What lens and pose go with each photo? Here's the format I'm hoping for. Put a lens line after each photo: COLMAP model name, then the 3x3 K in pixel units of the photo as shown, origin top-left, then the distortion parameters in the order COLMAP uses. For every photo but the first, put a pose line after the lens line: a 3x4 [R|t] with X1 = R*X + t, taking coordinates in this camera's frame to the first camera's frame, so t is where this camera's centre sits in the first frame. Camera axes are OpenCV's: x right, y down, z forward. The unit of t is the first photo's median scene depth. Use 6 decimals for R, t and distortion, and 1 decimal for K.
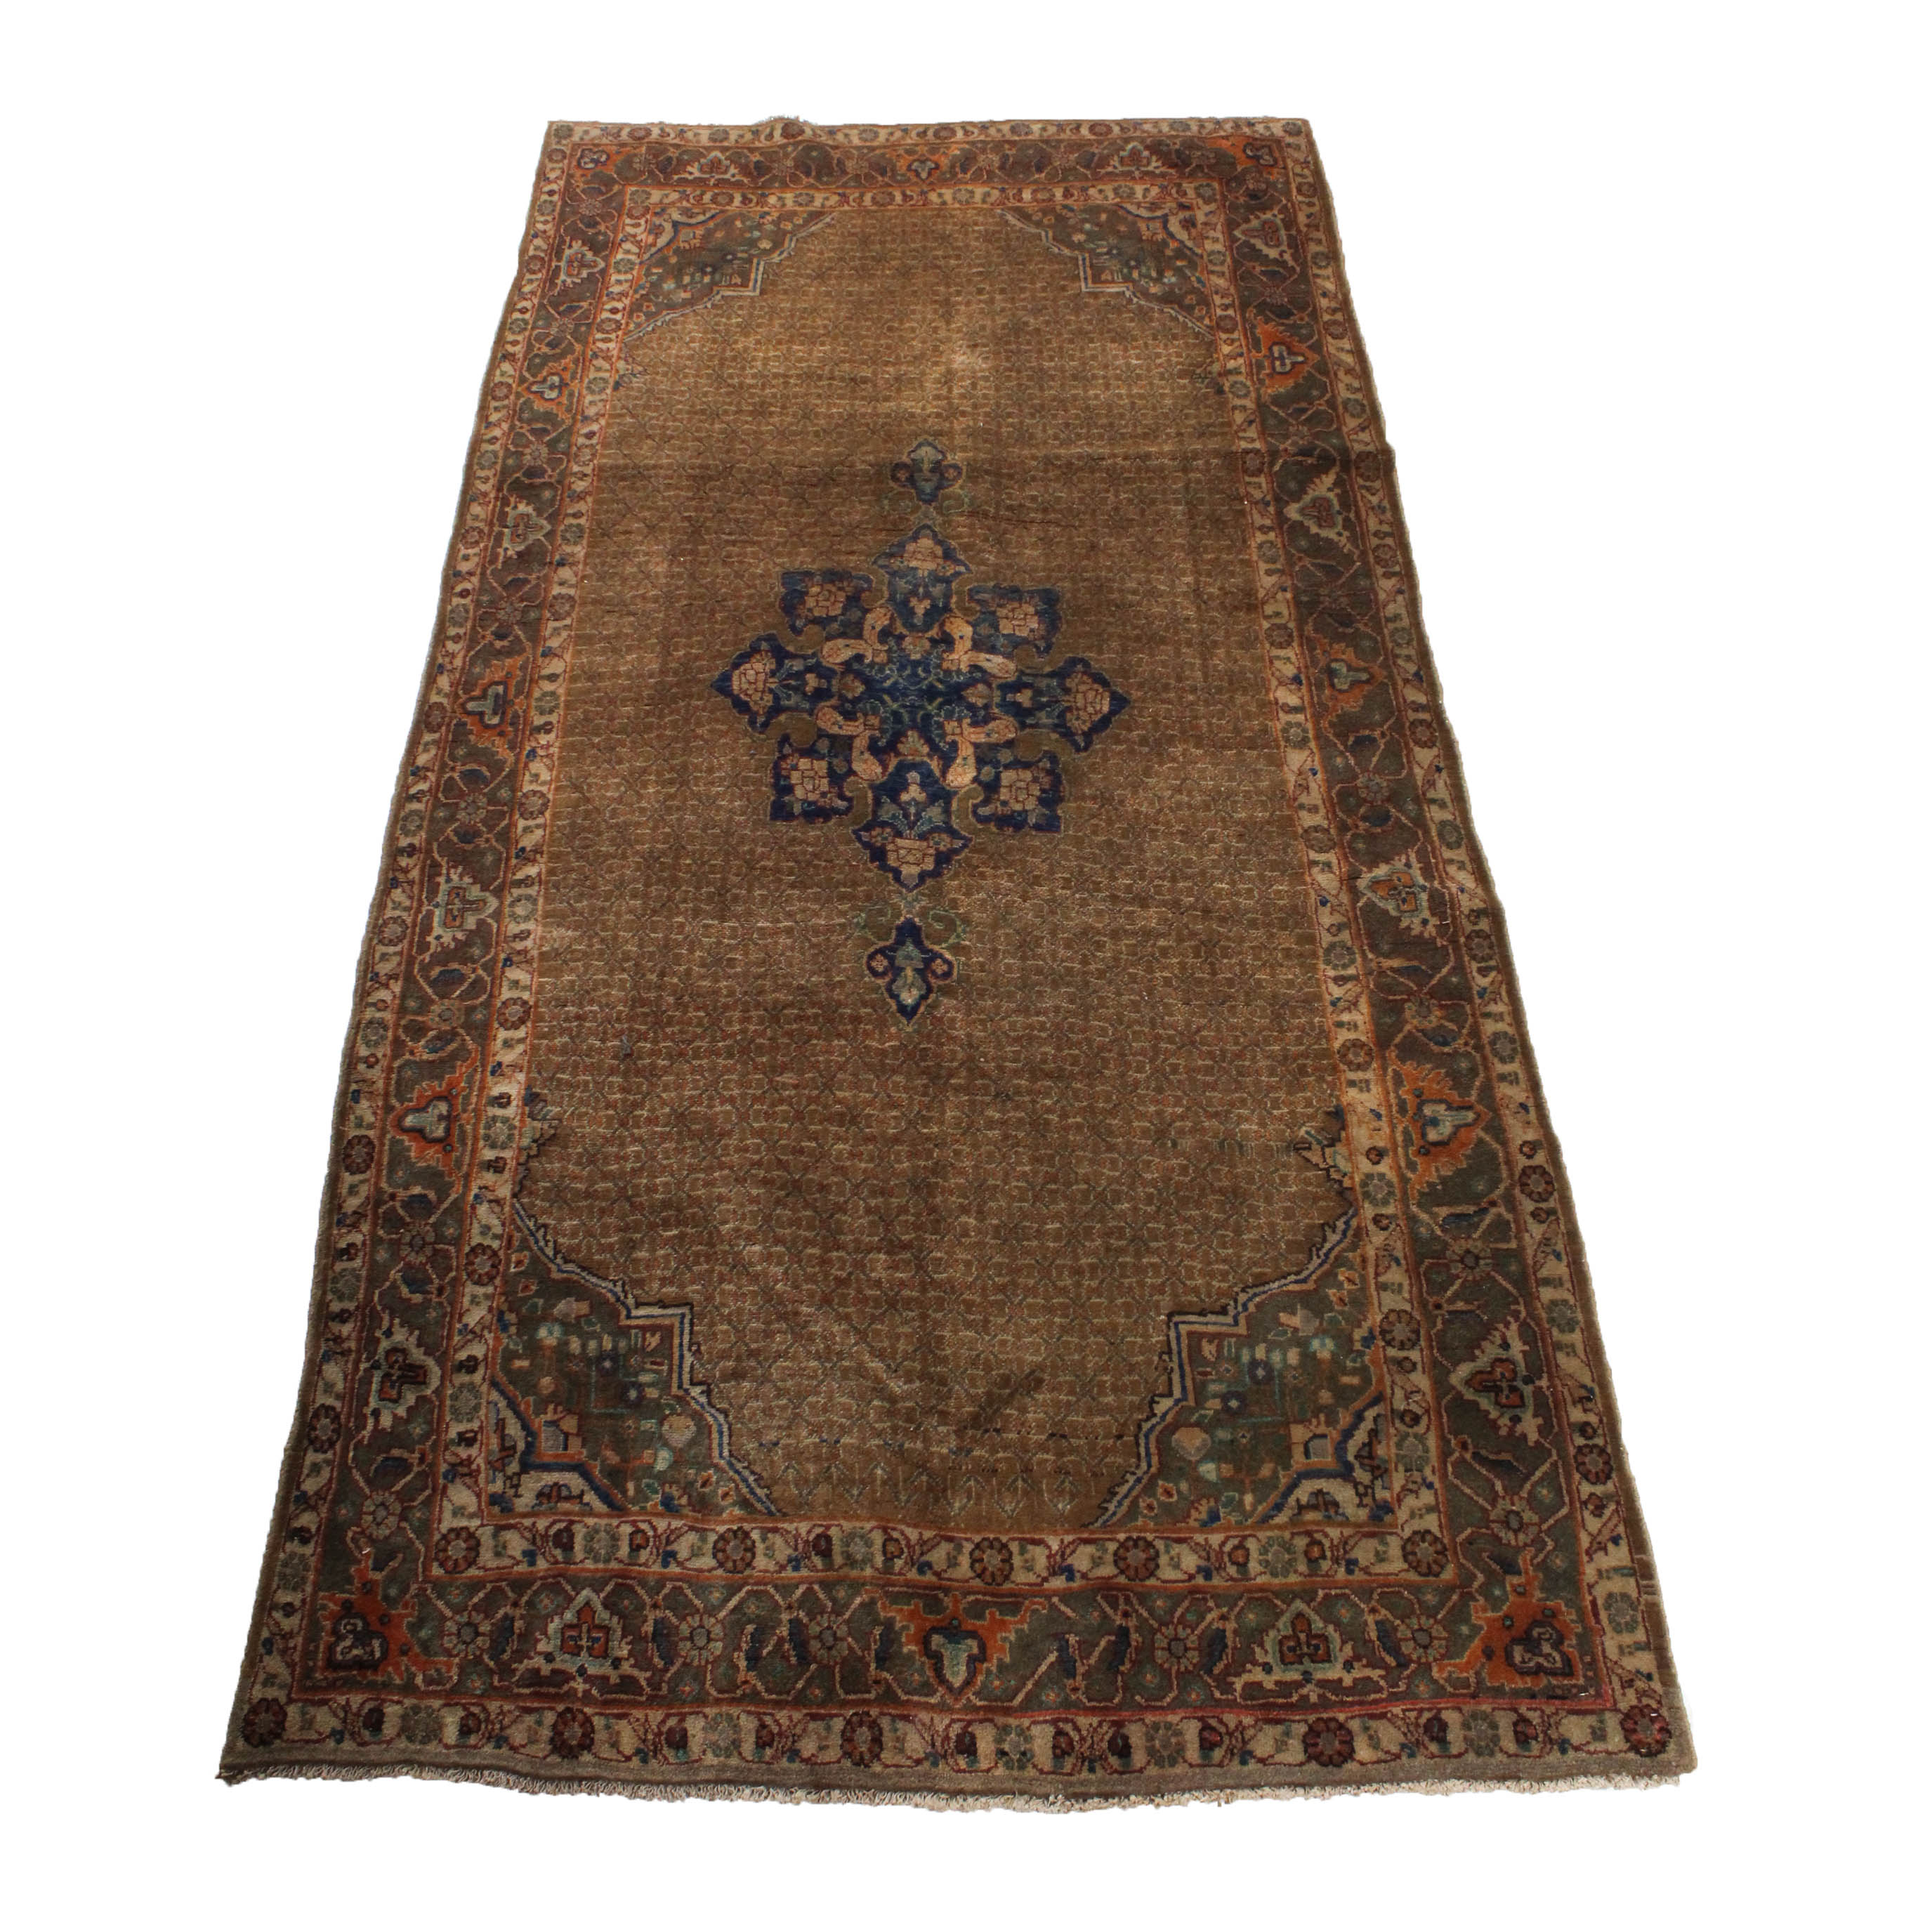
lens RADIAL K [[1956.8, 0, 998.5], [0, 1956.8, 962.4], [0, 0, 1]] dist [-0.128129, 0.000000]
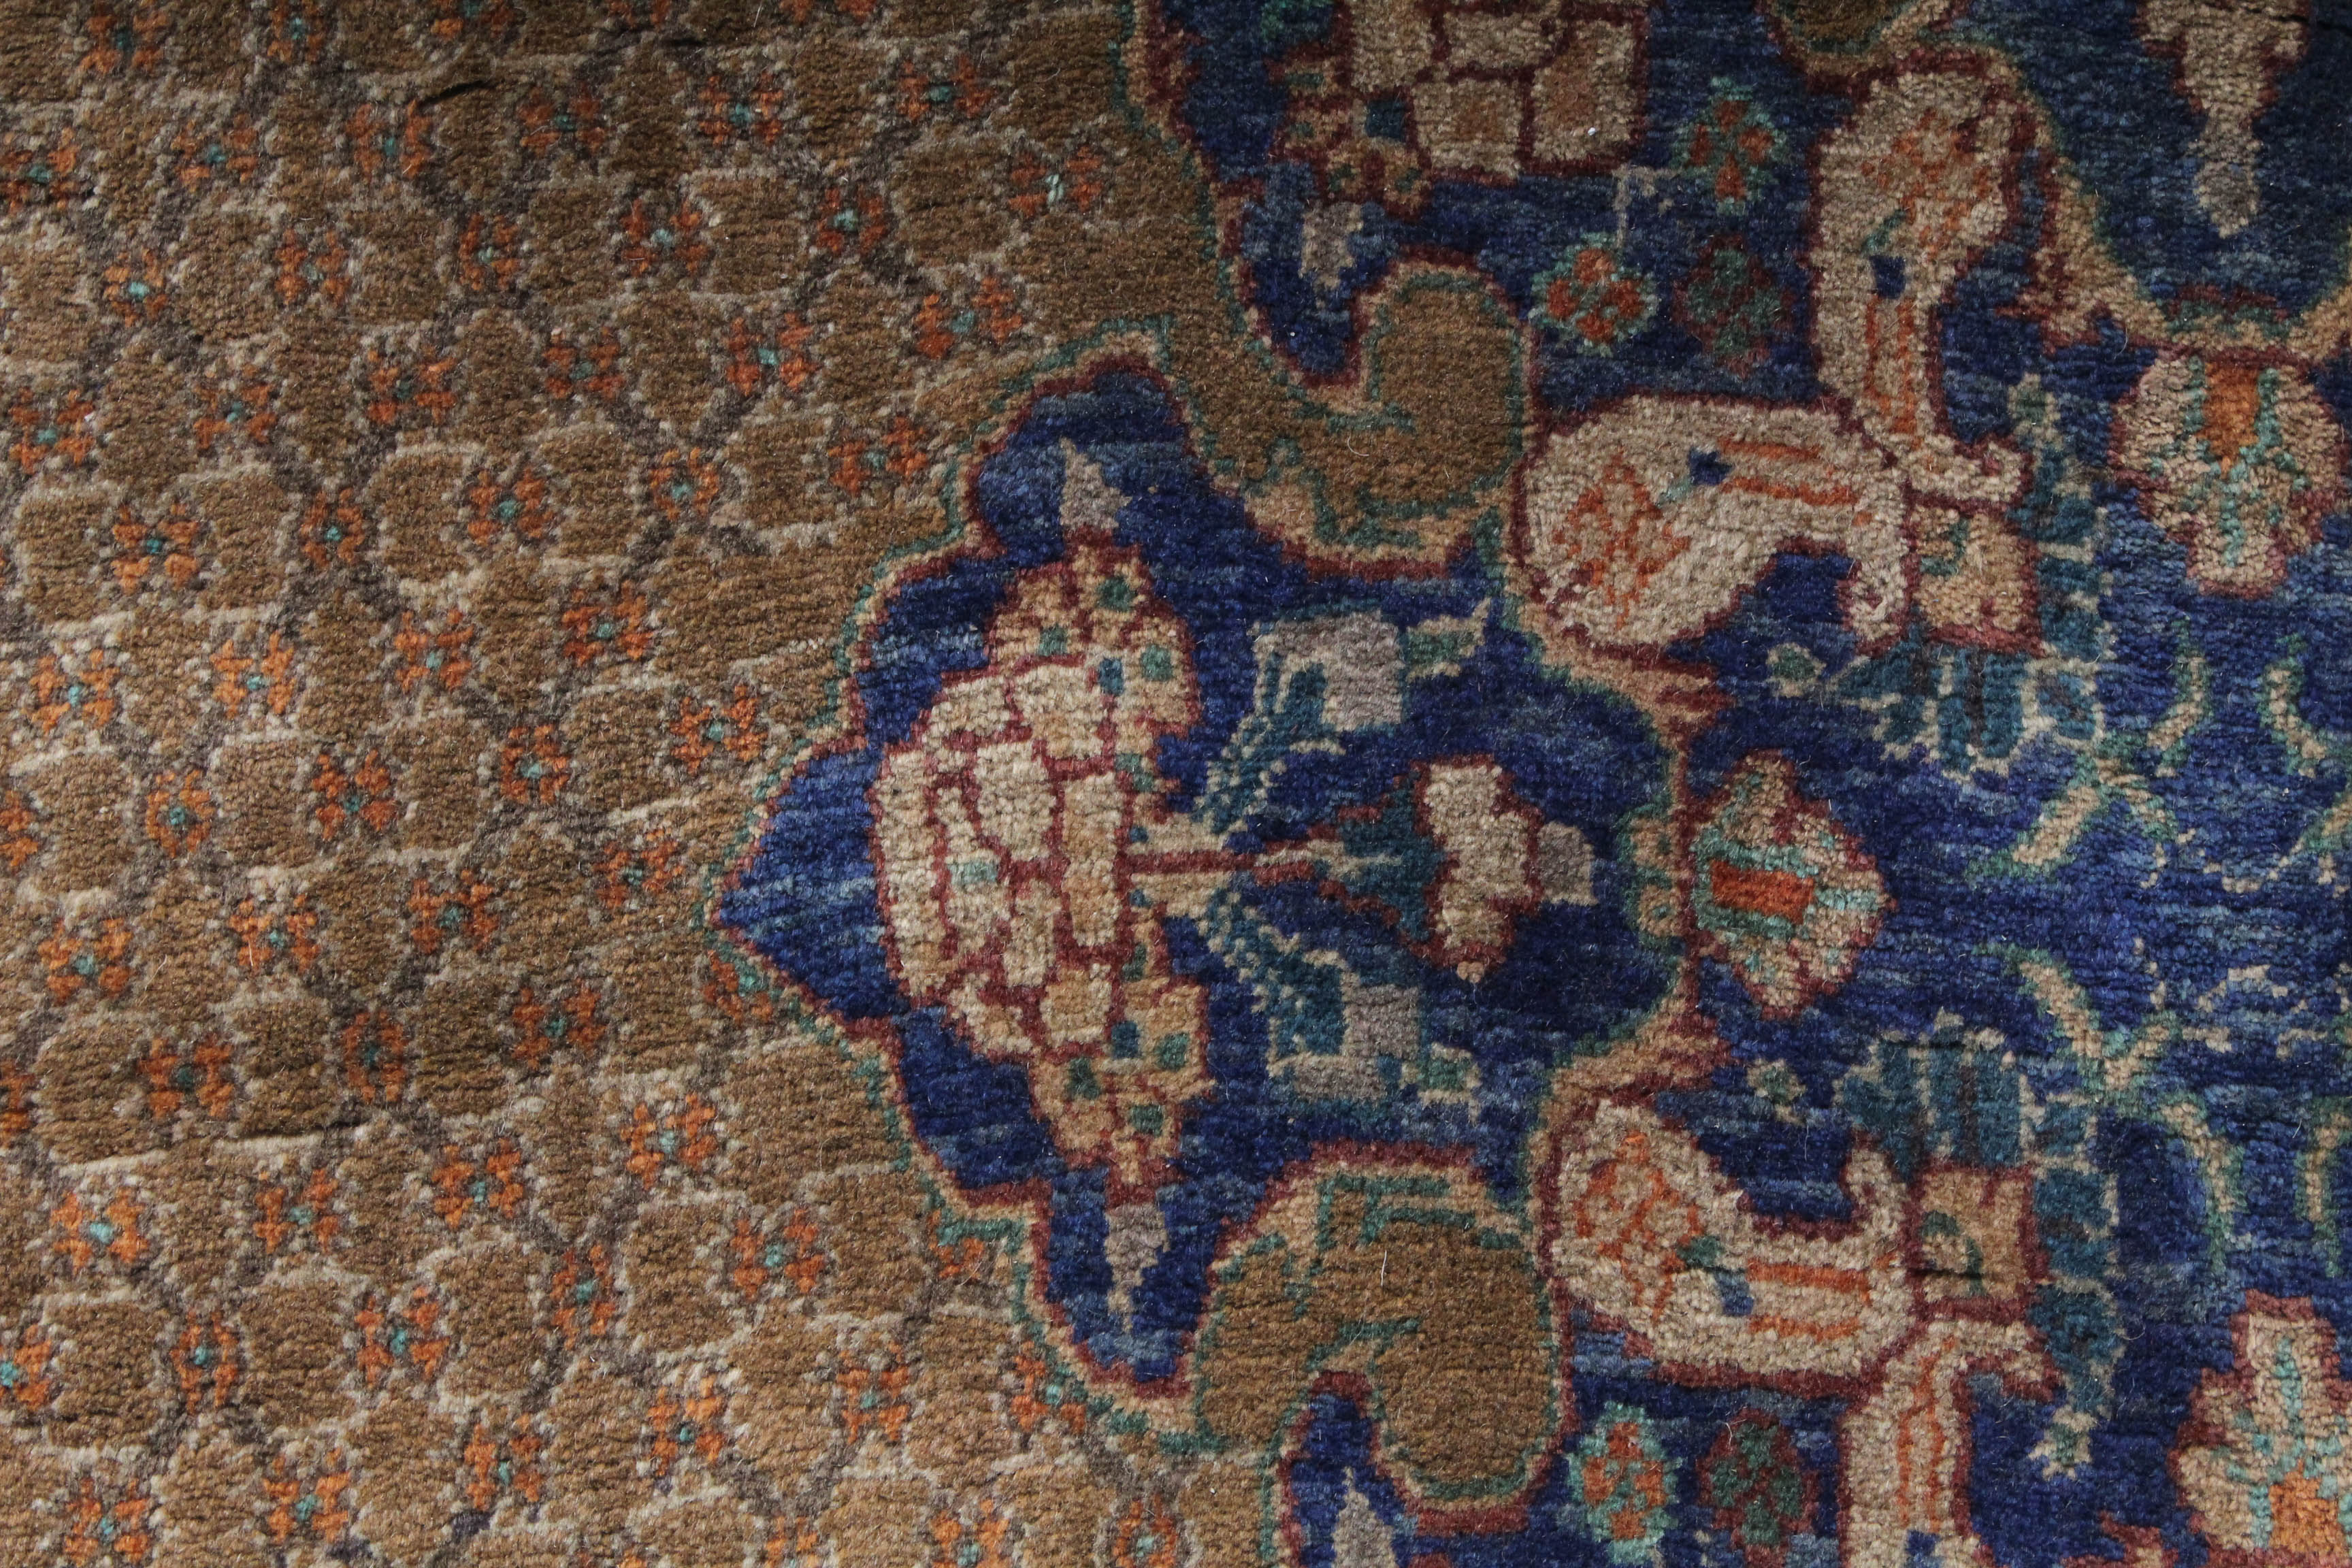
lens RADIAL K [[5628.9, 0, 1191.9], [0, 5628.9, 761.1], [0, 0, 1]] dist [0.088608, 0.000000]
pose [[0.999220, -0.033978, -0.020136, -0.136471], [0.039375, 0.896925, 0.440427, -0.407247], [0.003095, -0.440876, 0.897563, 0.835411]]
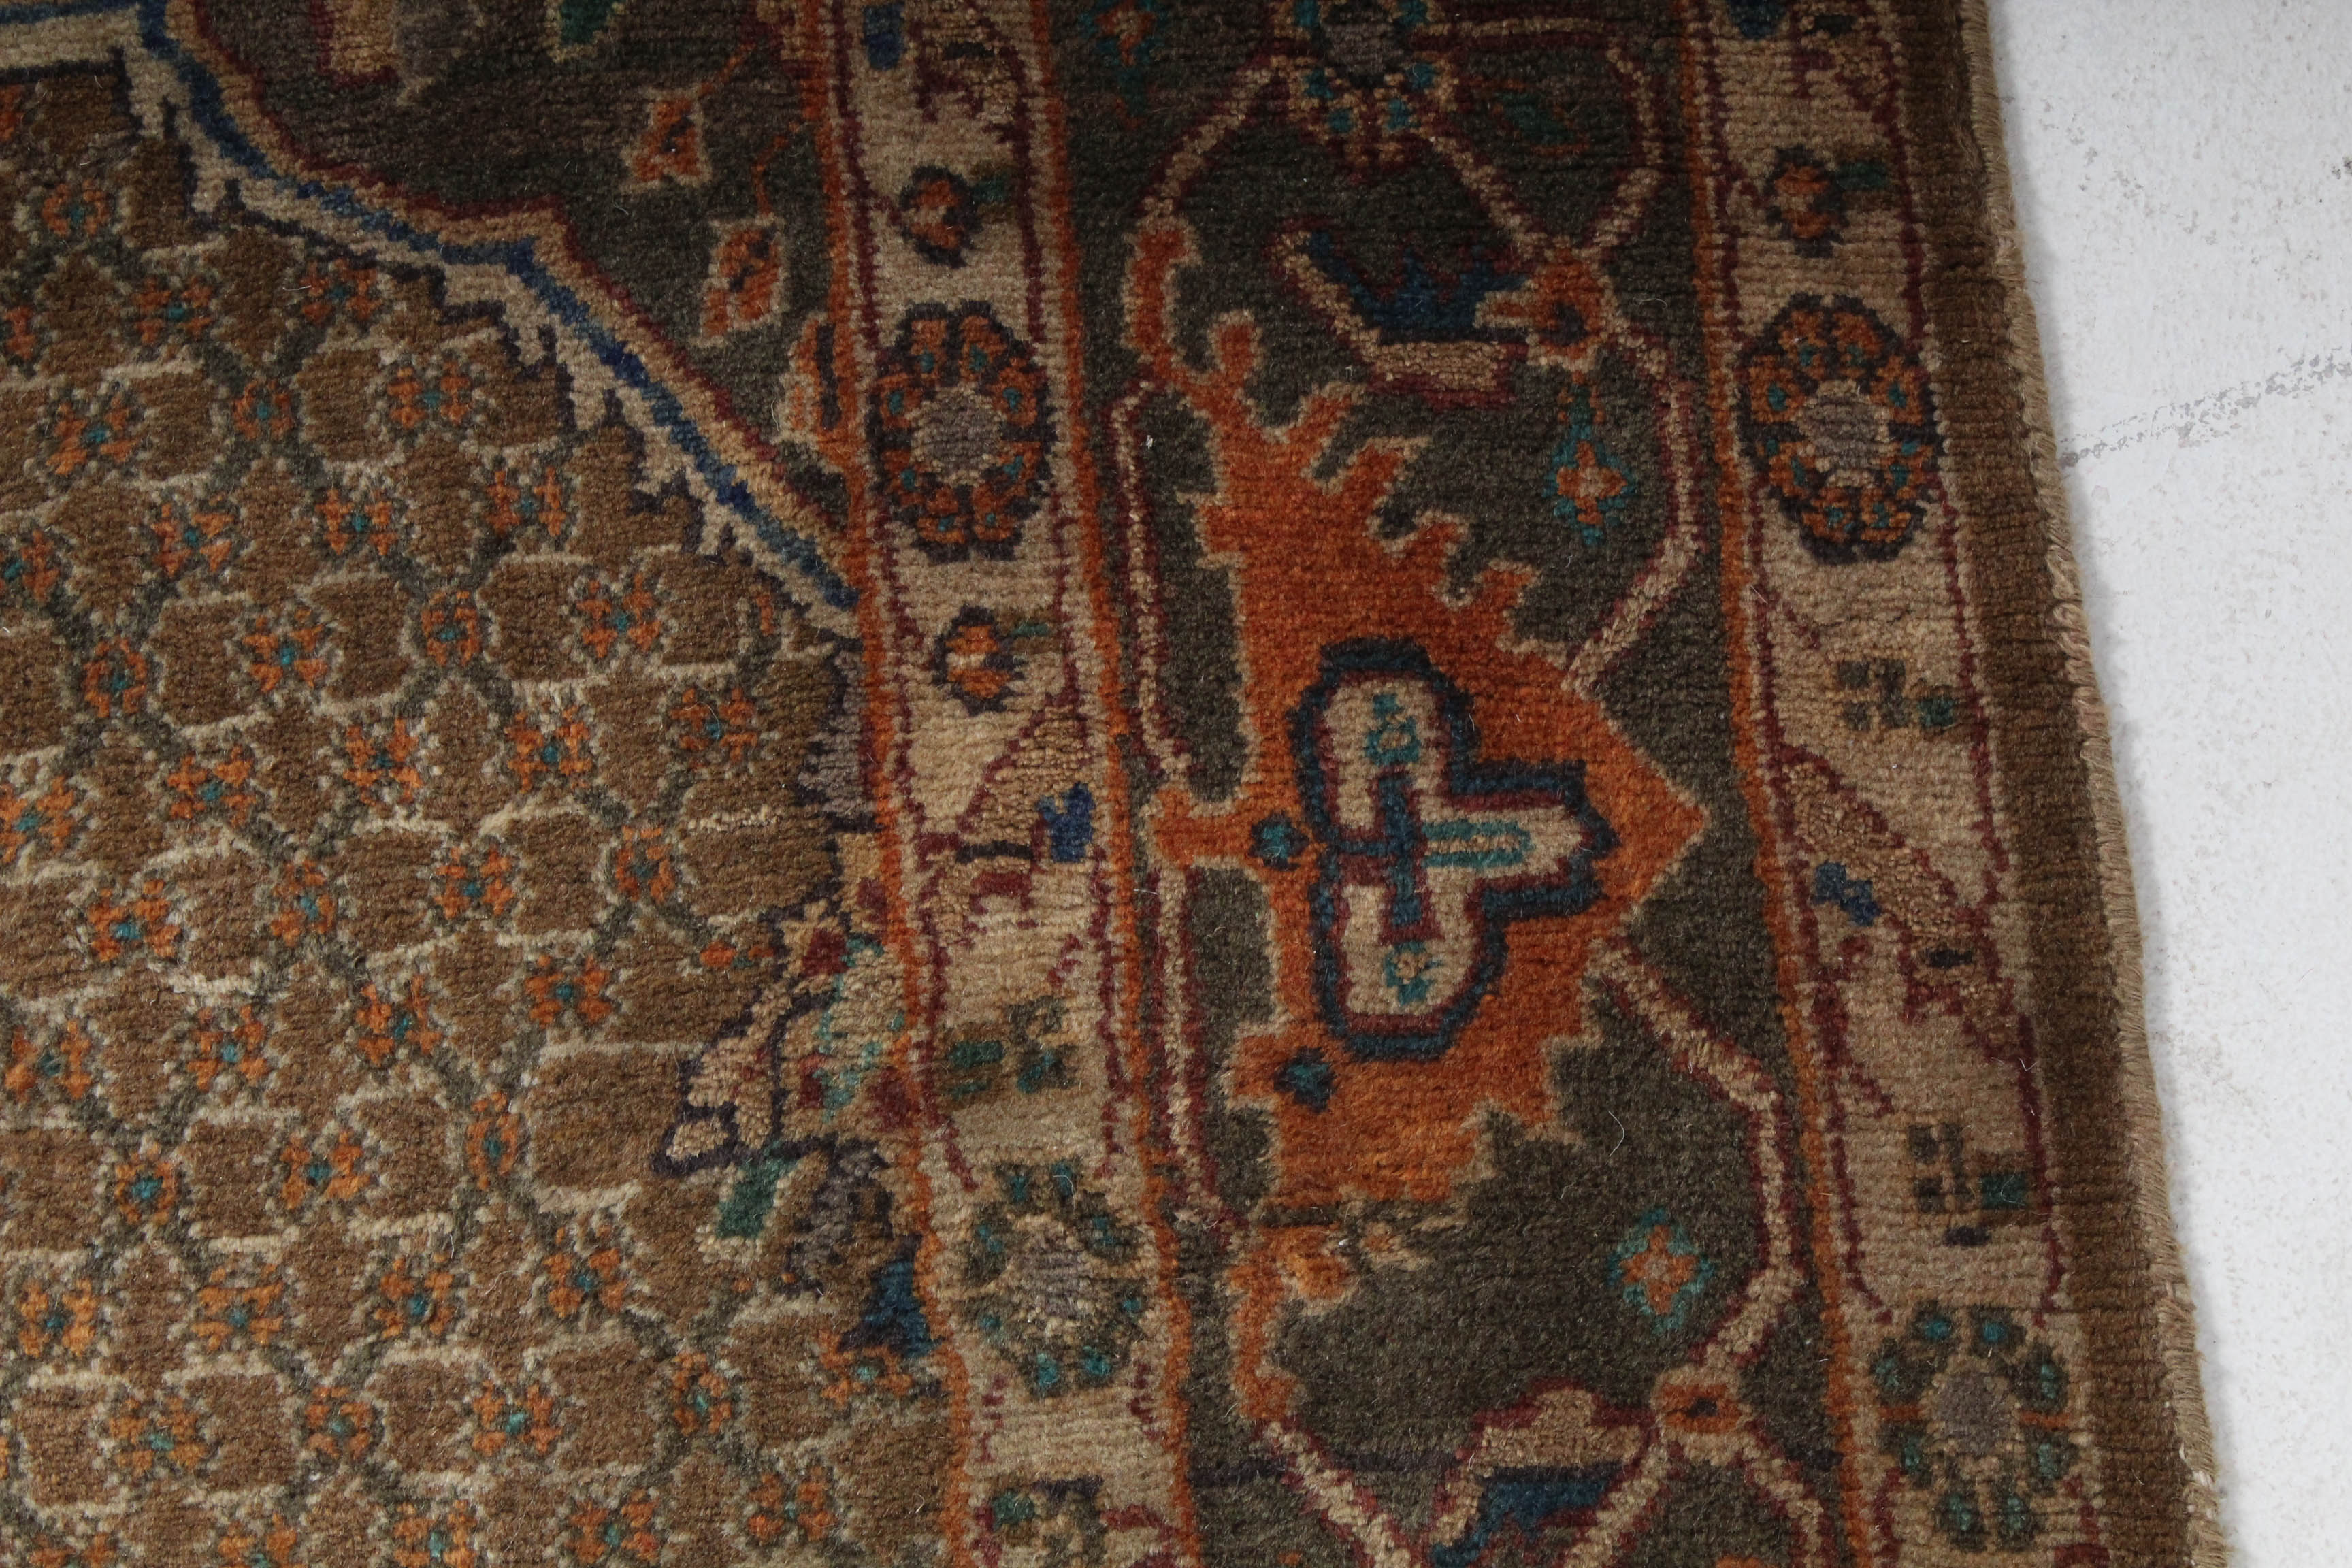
lens RADIAL K [[5628.9, 0, 1192.7], [0, 5628.9, 788.0], [0, 0, 1]] dist [0.088608, 0.000000]
pose [[0.997130, -0.059246, 0.047128, 0.172592], [0.036632, 0.922394, 0.384509, -0.673020], [-0.066251, -0.381679, 0.921917, 0.987149]]
